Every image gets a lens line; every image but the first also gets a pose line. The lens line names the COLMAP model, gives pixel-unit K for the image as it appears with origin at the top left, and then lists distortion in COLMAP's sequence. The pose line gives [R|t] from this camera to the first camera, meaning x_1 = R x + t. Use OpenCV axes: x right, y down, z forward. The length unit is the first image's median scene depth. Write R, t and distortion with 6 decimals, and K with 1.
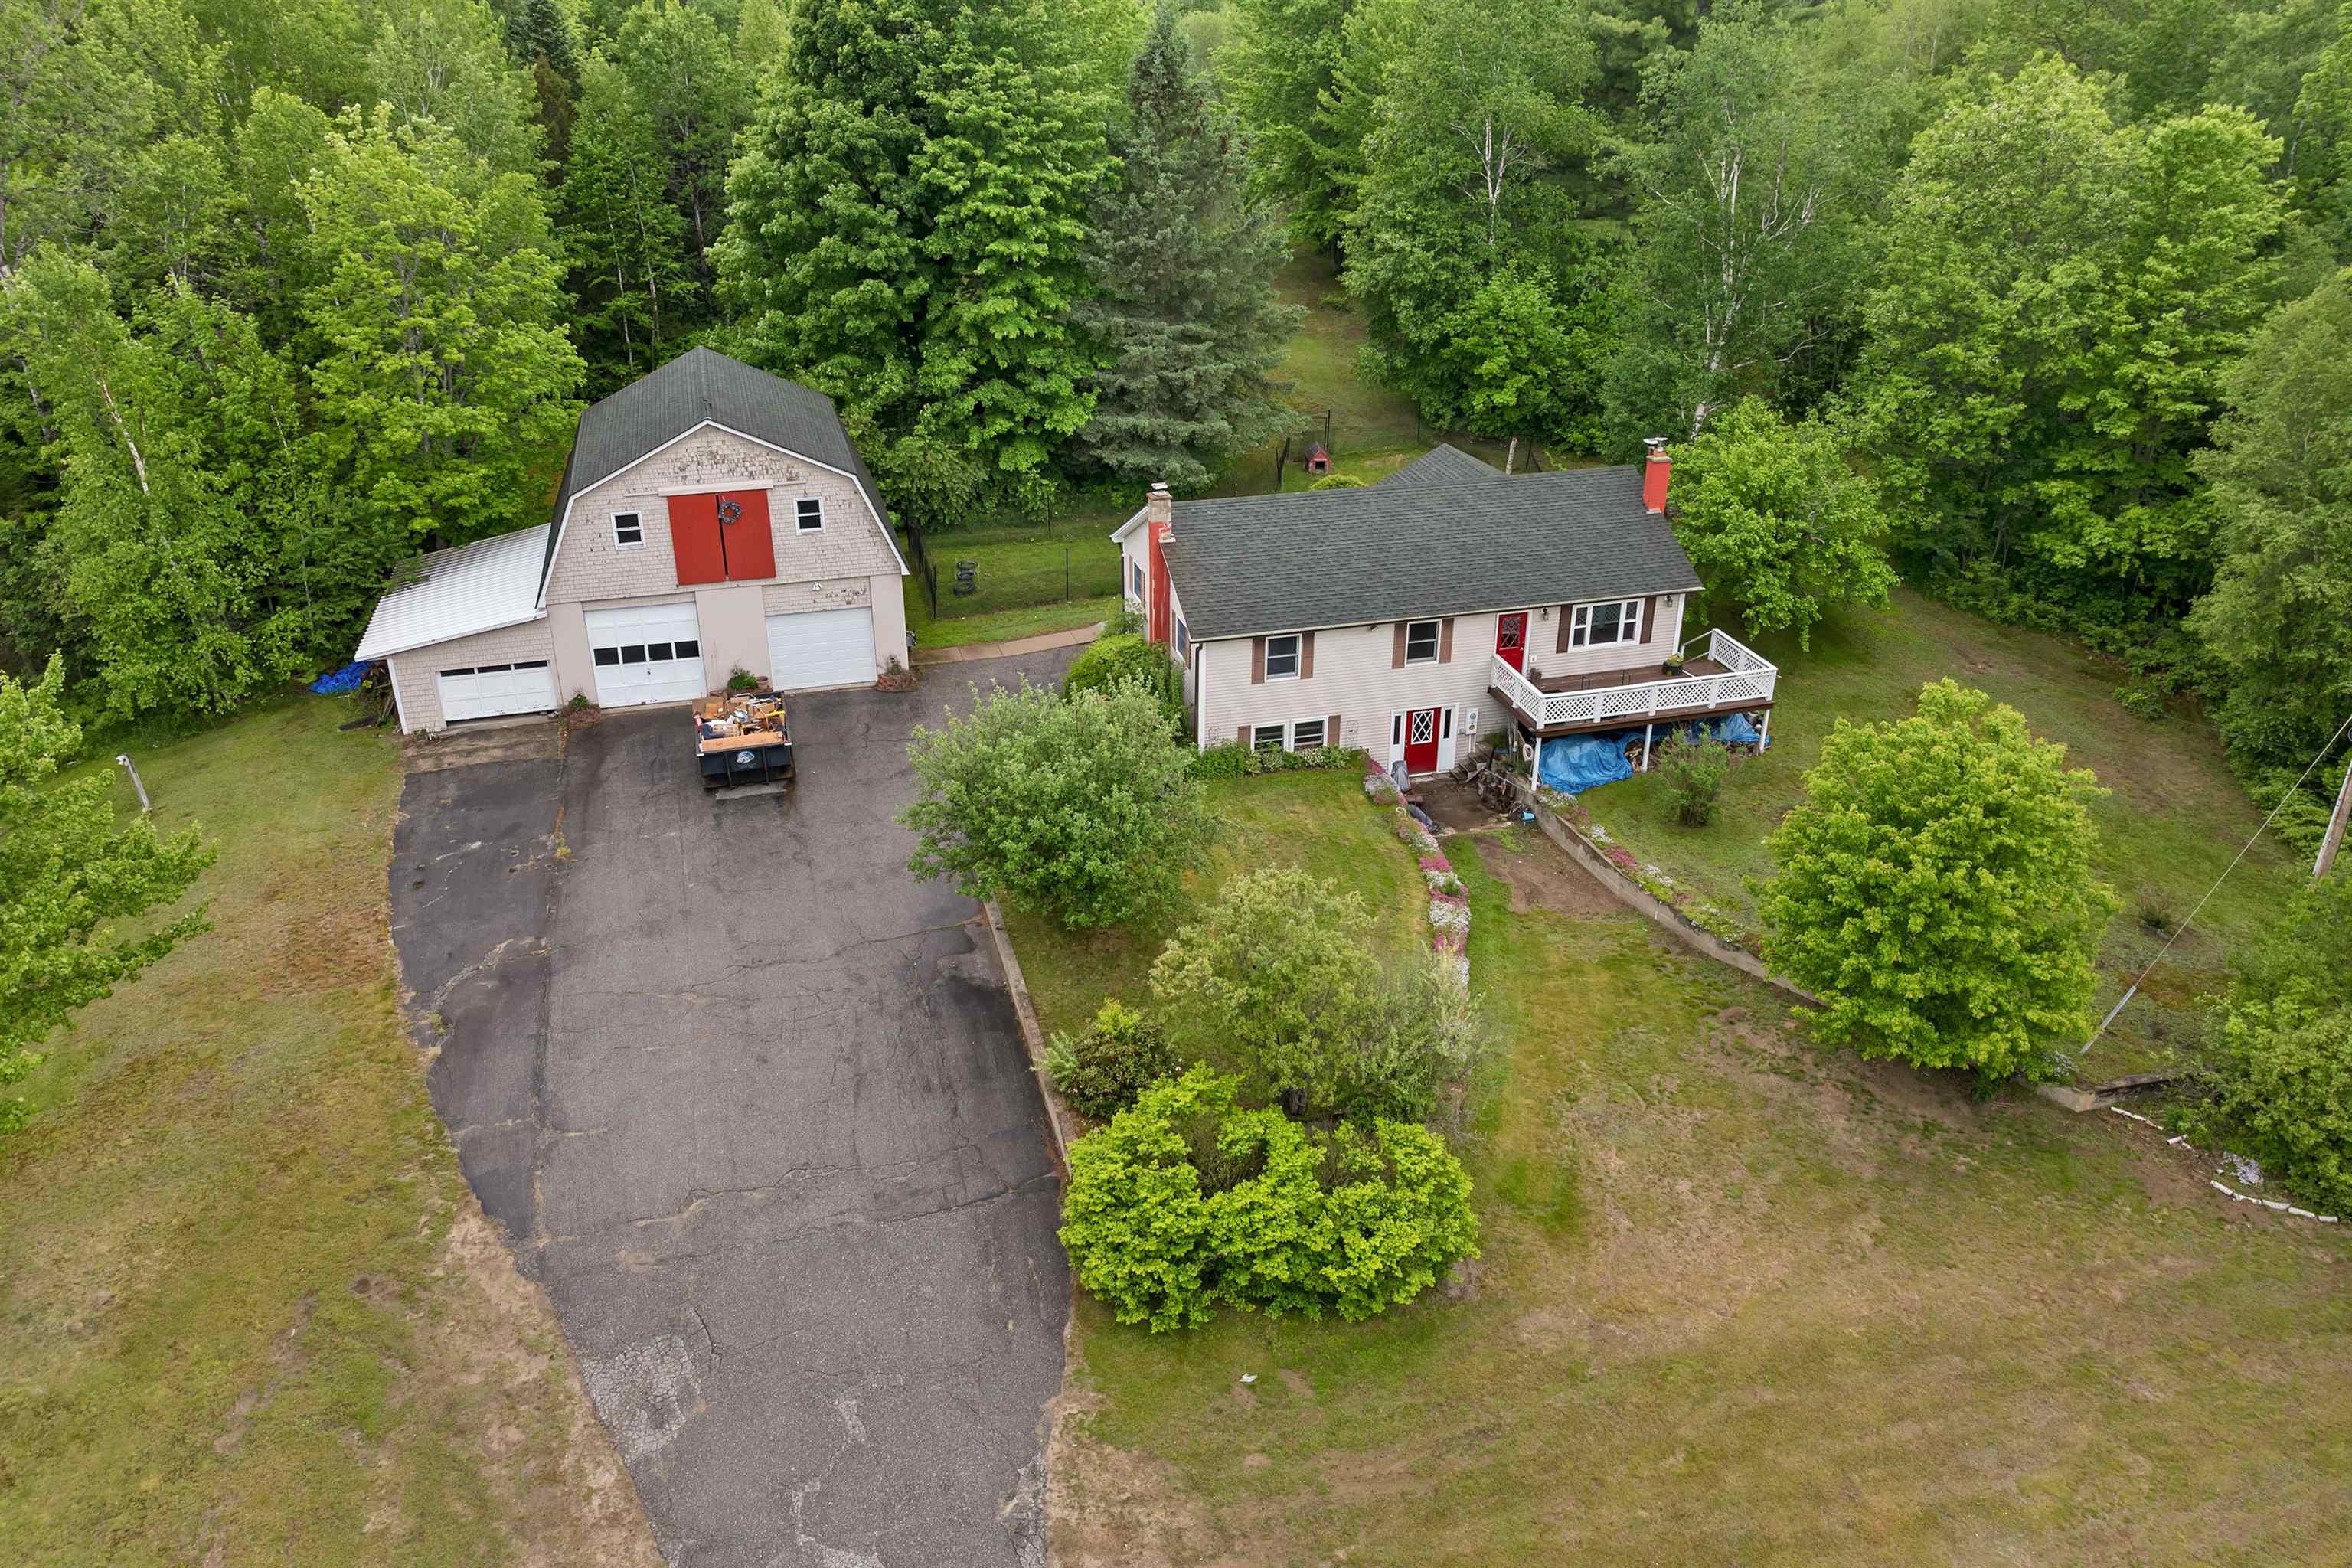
lens RADIAL K [[1687.8, 0, 1178.2], [0, 1687.8, 773.9], [0, 0, 1]] dist [-0.037572, -0.000769]
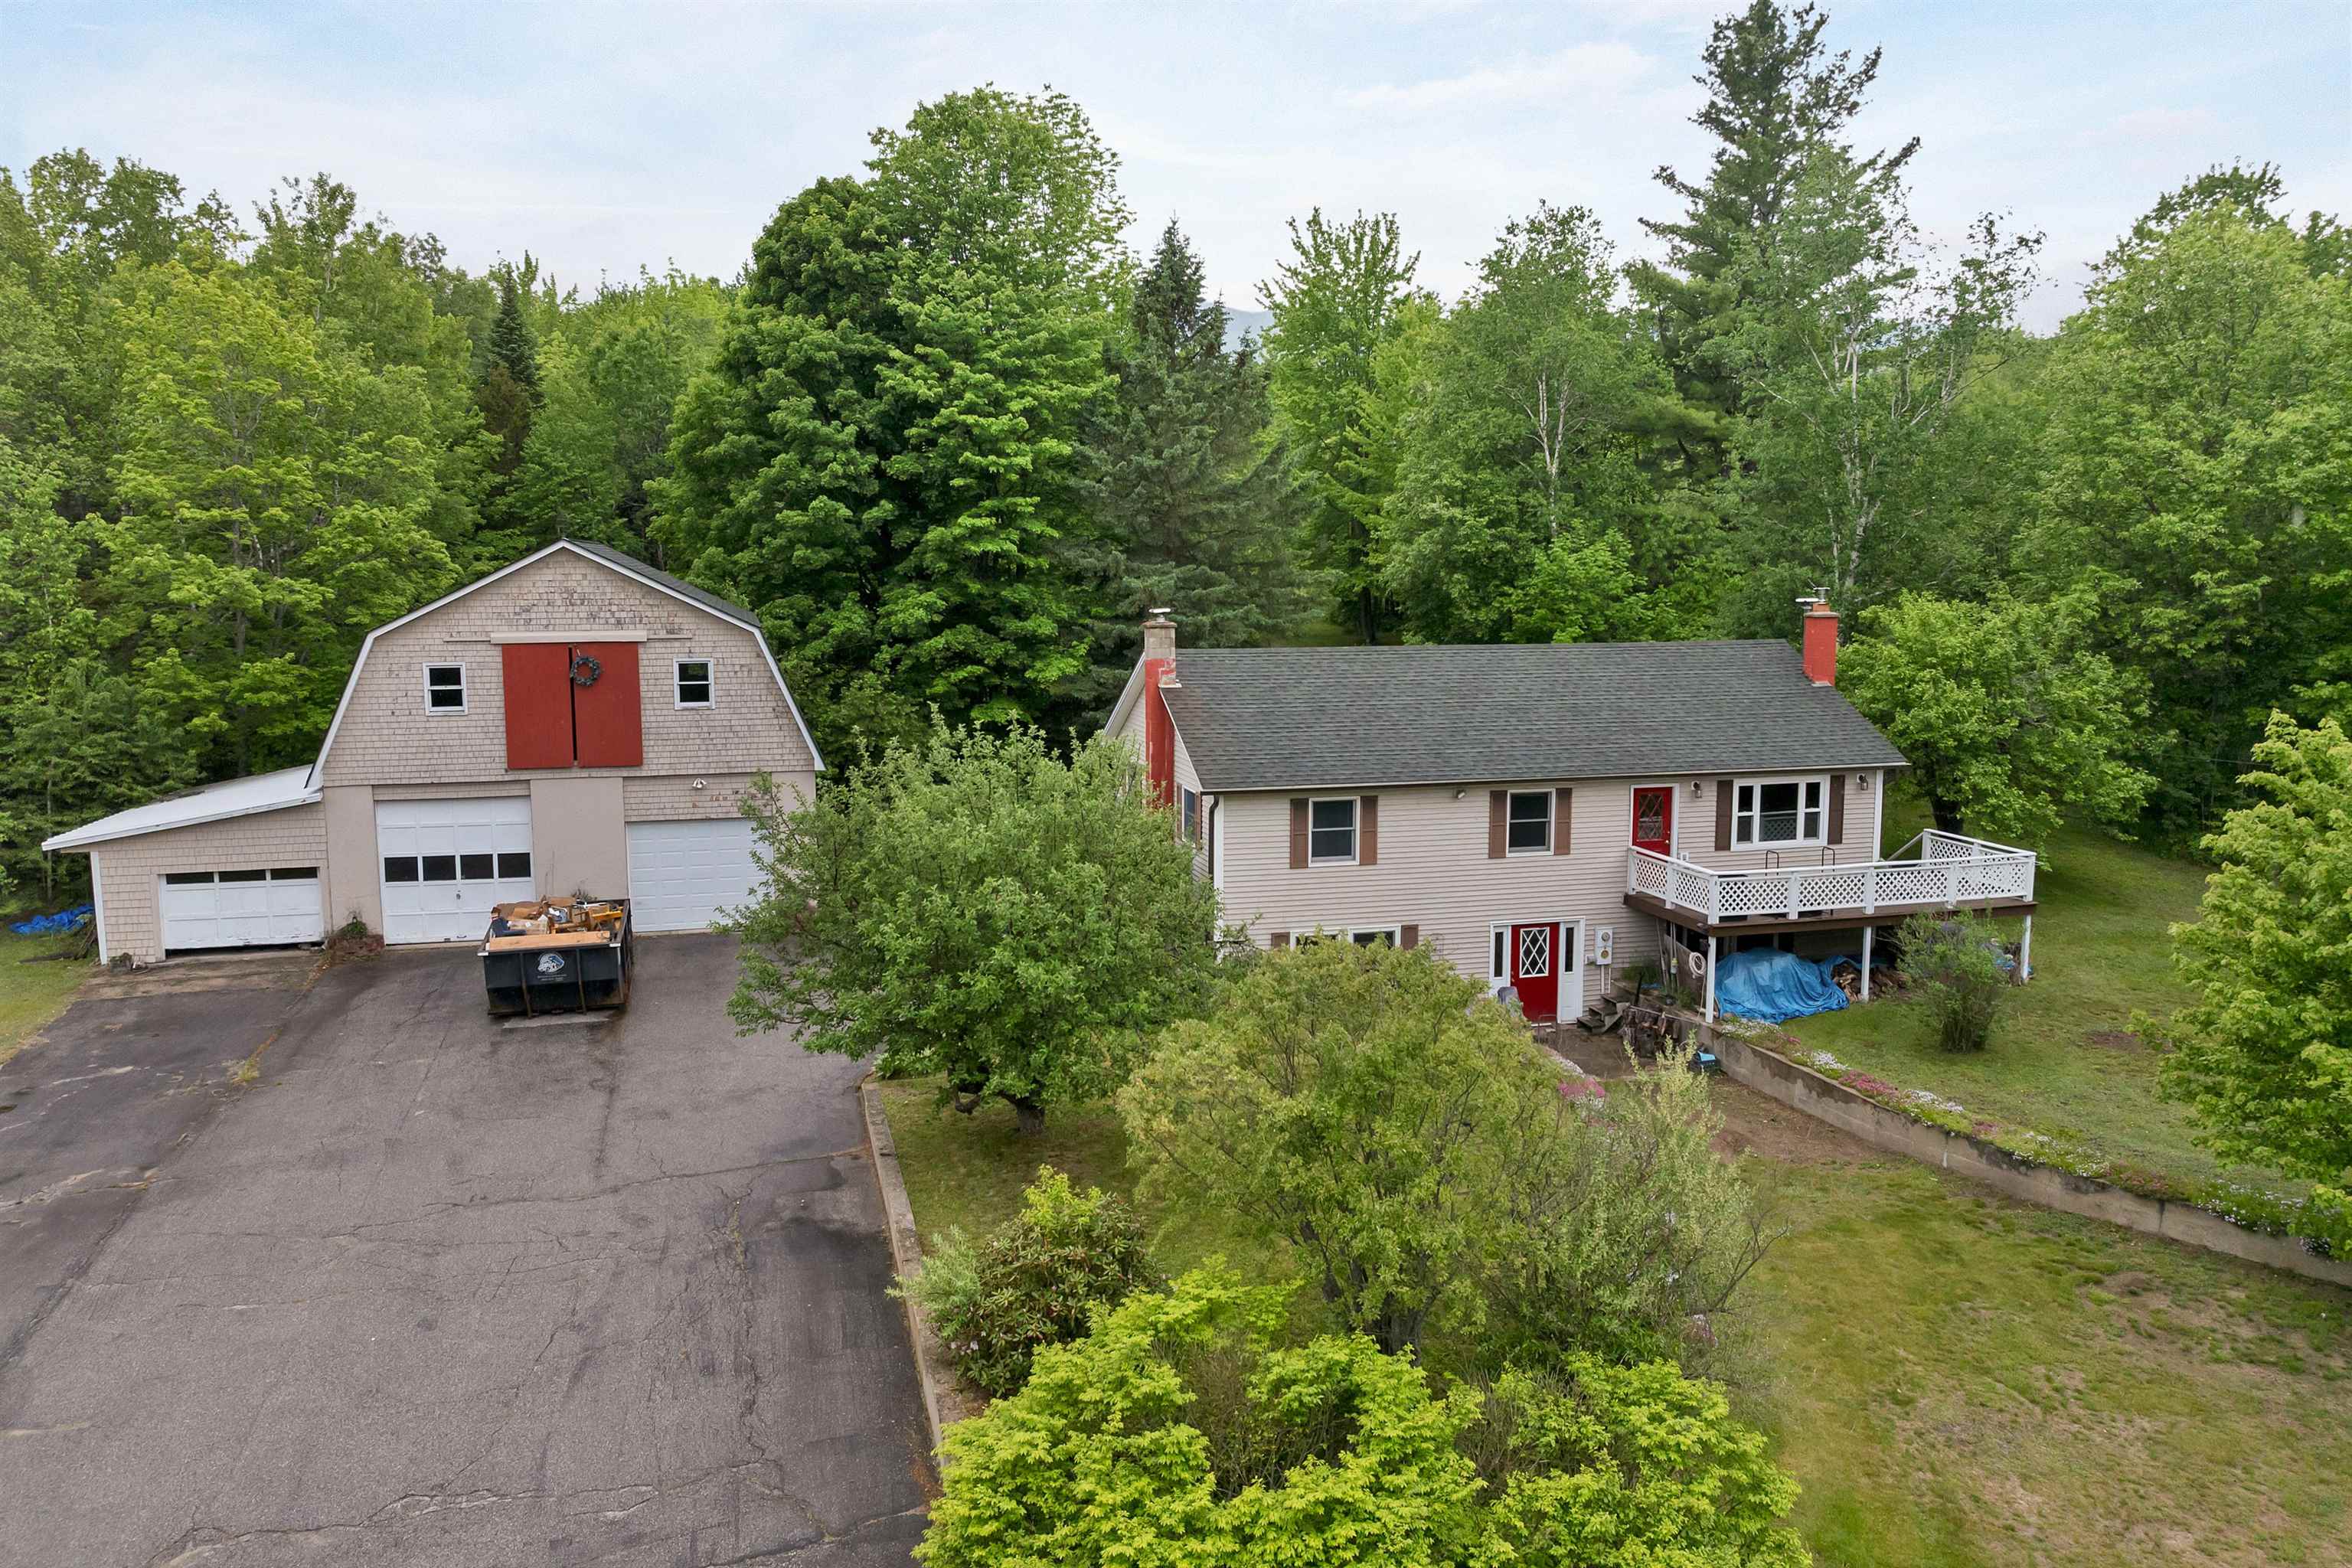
lens RADIAL K [[1687.8, 0, 1181.9], [0, 1687.8, 777.0], [0, 0, 1]] dist [-0.037572, -0.000769]
pose [[0.999937, -0.002263, -0.011017, 0.006366], [-0.001448, 0.945483, -0.325669, 0.133578], [0.011154, 0.325664, 0.945420, 0.318042]]
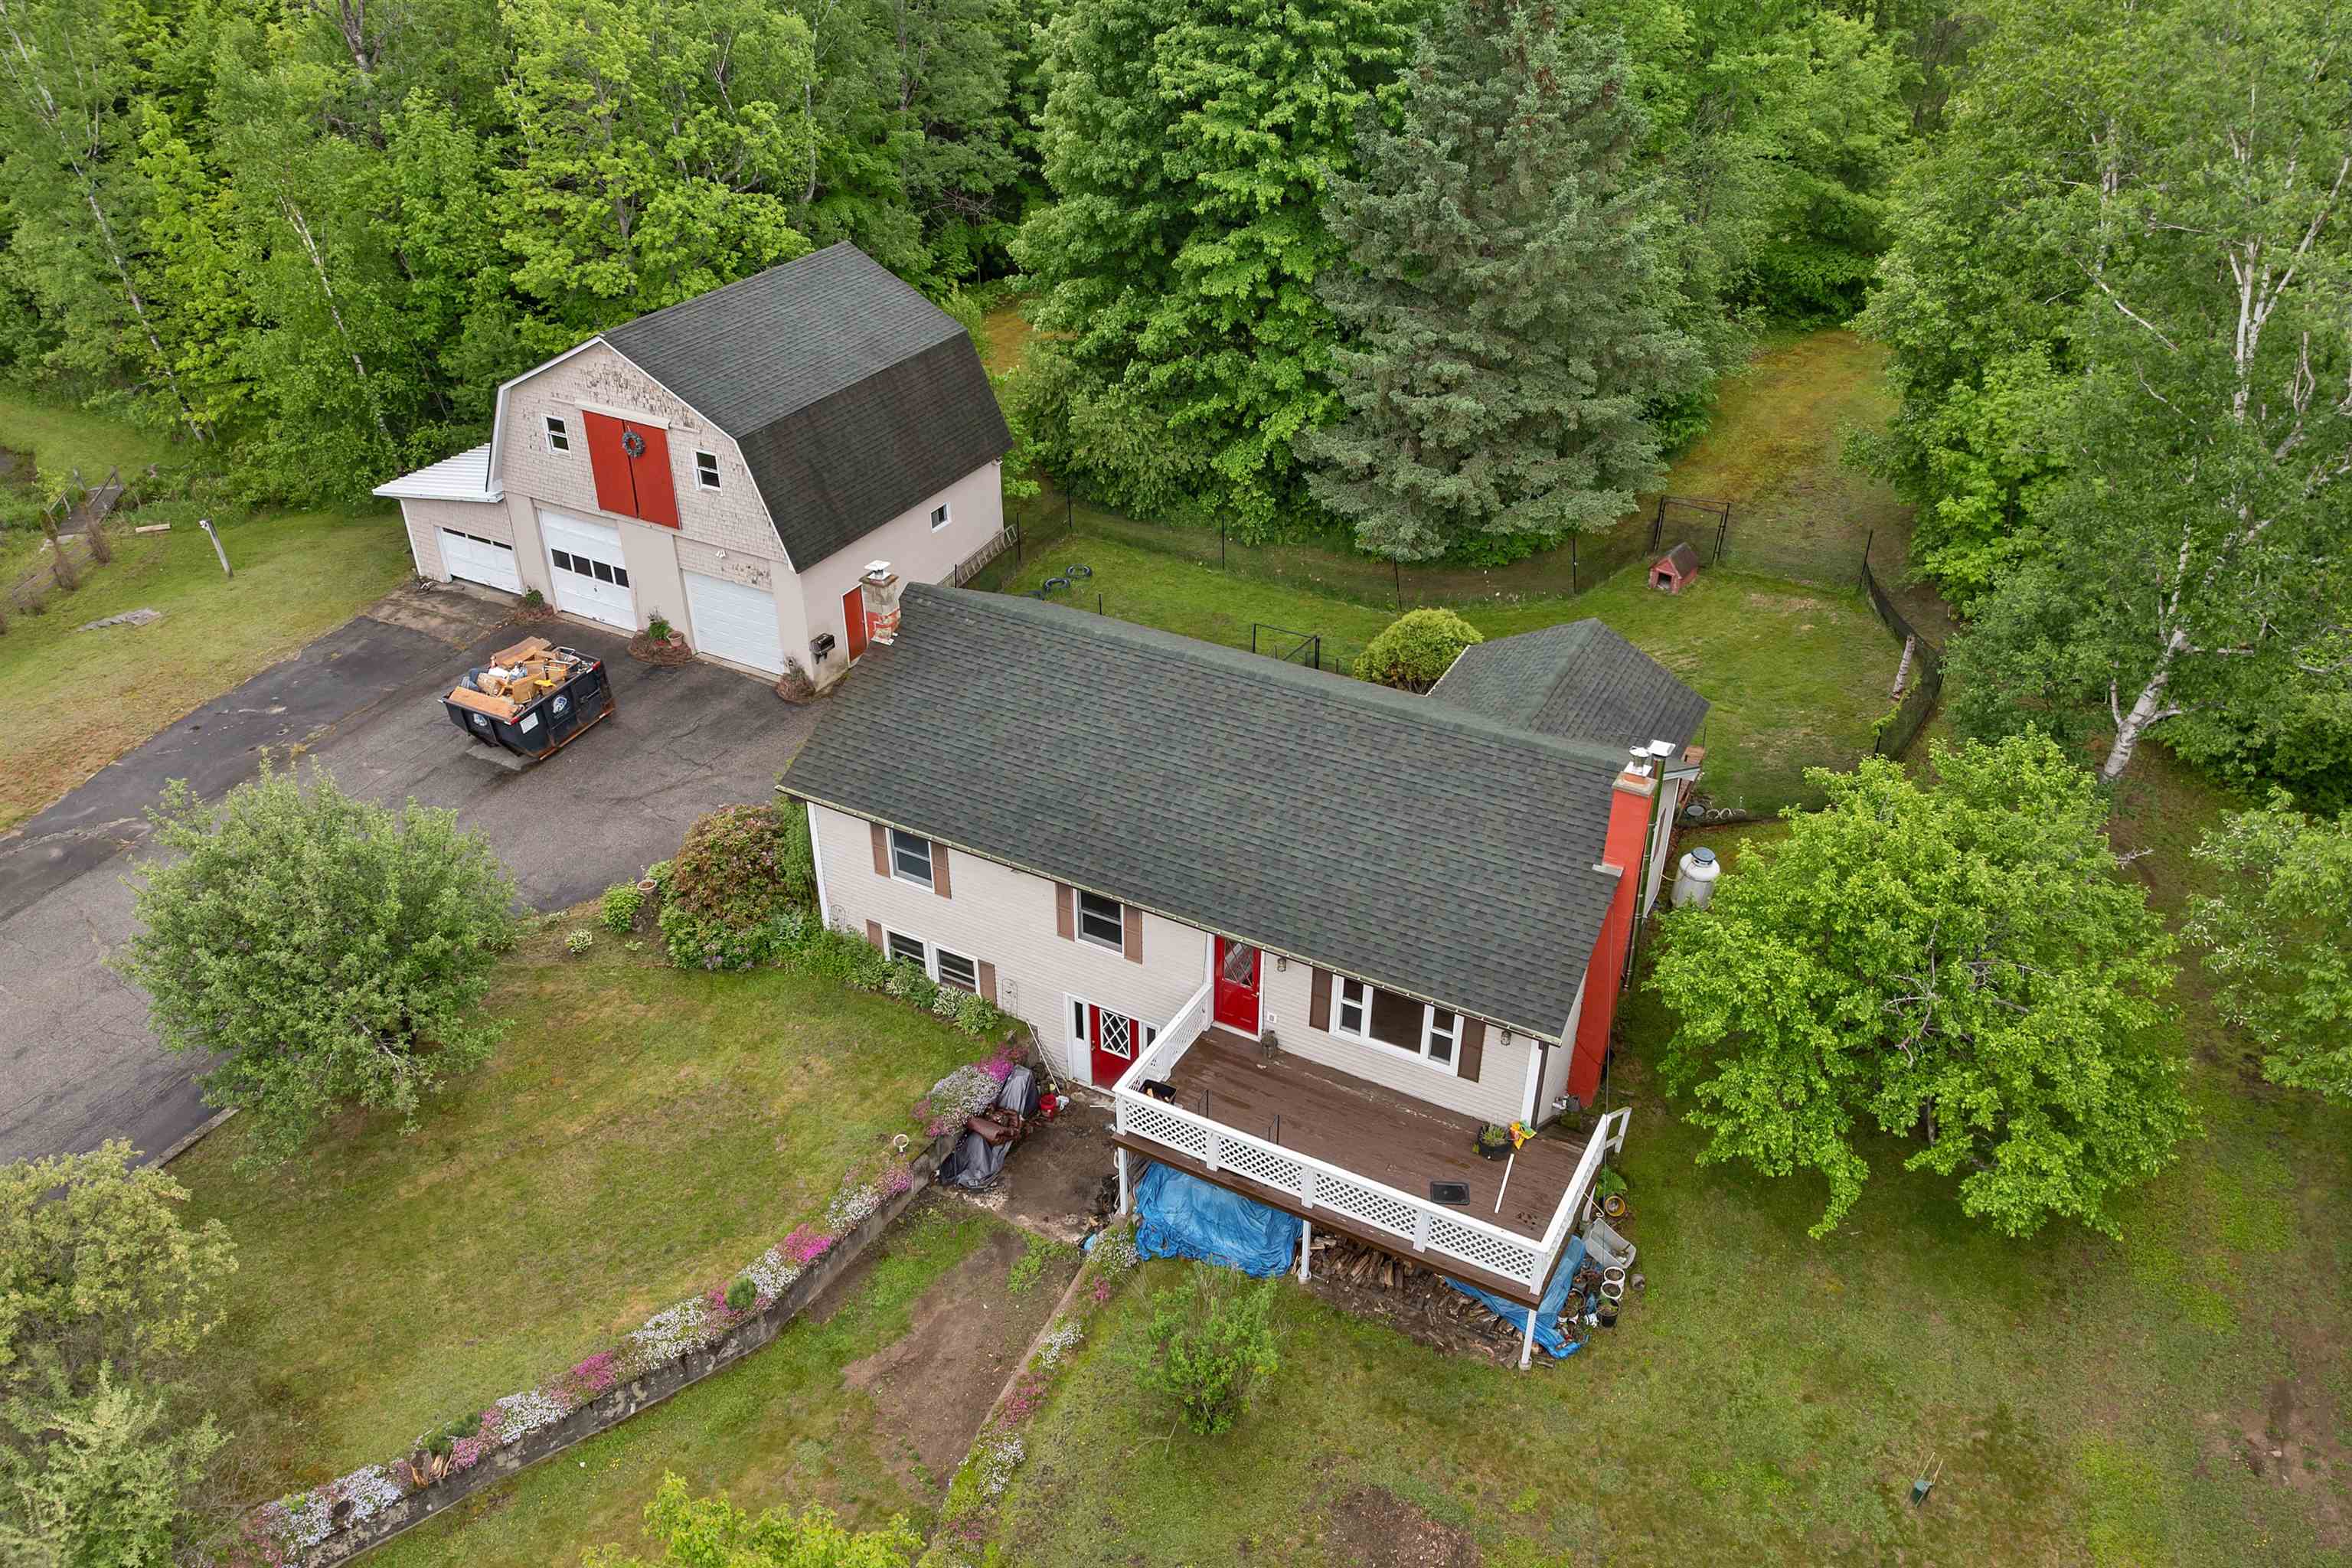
lens RADIAL K [[1687.8, 0, 1188.6], [0, 1687.8, 774.0], [0, 0, 1]] dist [-0.037572, -0.000769]
pose [[0.723077, 0.368610, -0.584196, 0.517204], [-0.309165, 0.928981, 0.203497, -0.266633], [0.617719, 0.033469, 0.785687, 0.510070]]
